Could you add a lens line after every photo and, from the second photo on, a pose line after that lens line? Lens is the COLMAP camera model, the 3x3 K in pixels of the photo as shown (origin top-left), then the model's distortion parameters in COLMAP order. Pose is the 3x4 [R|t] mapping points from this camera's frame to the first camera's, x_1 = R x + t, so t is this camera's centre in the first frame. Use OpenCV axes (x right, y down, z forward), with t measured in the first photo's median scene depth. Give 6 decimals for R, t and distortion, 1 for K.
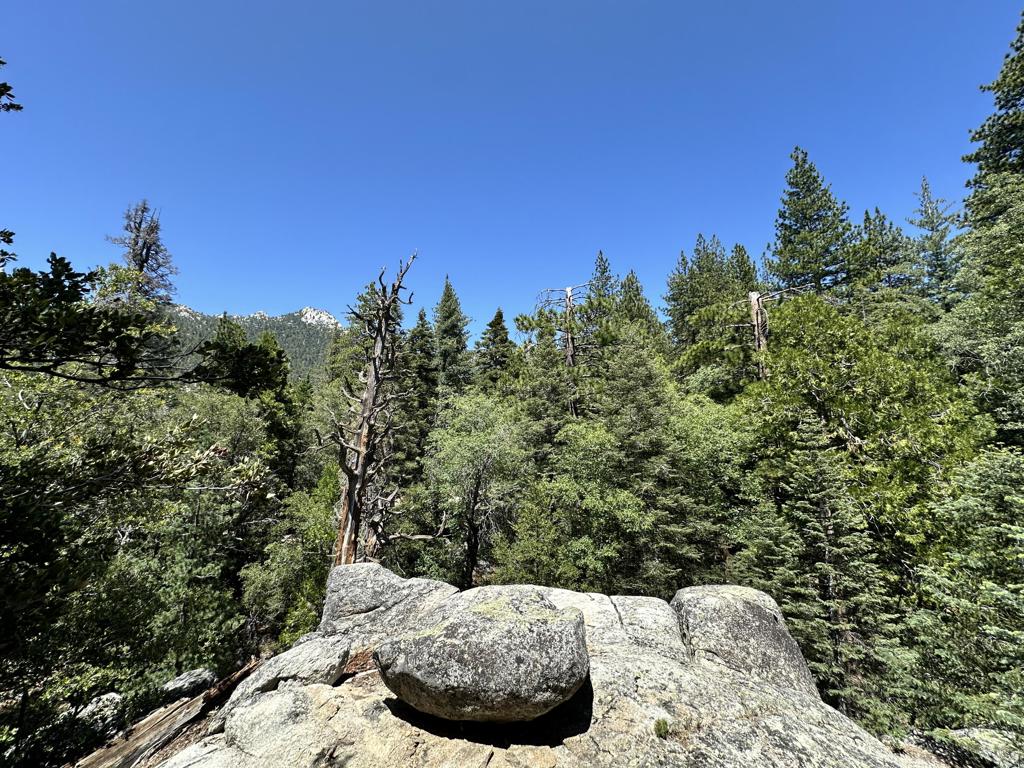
lens RADIAL K [[410.0, 0, 512.0], [0, 410.0, 384.0], [0, 0, 1]] dist [-0.000233, -0.000015]
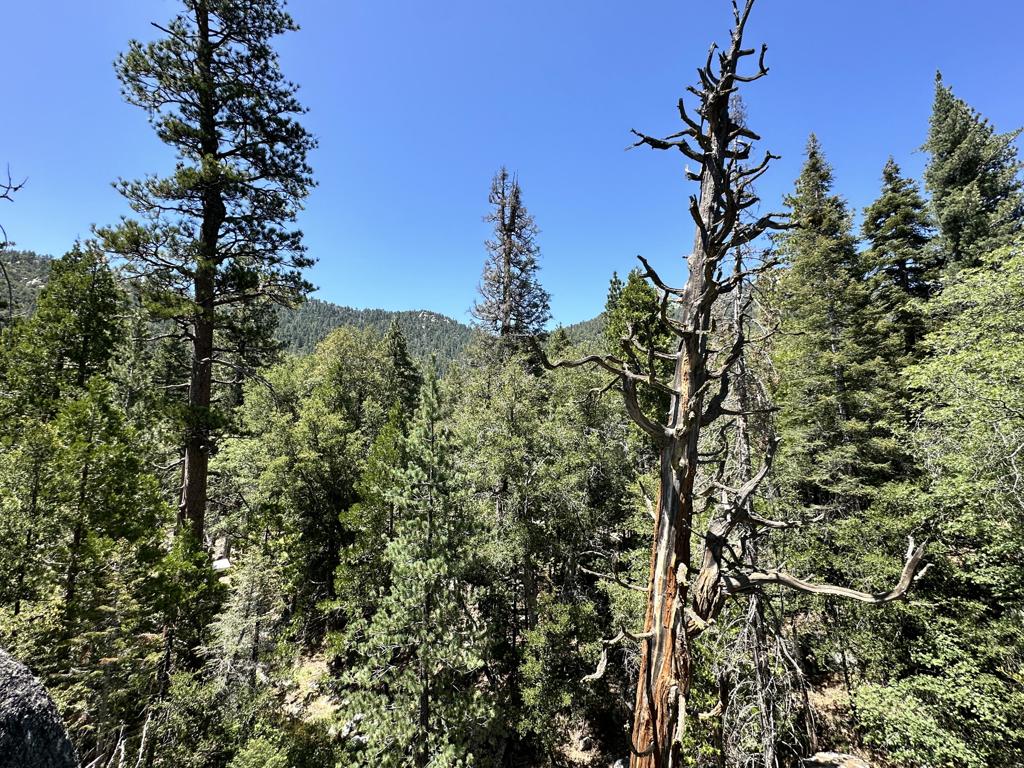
lens RADIAL K [[501.4, 0, 509.3], [0, 501.4, 383.1], [0, 0, 1]] dist [-0.000977, -0.000040]
pose [[0.563294, -0.104974, -0.819561, 0.013726], [0.132134, 0.990576, -0.036060, 0.131422], [0.815623, -0.087980, 0.571856, 0.425877]]
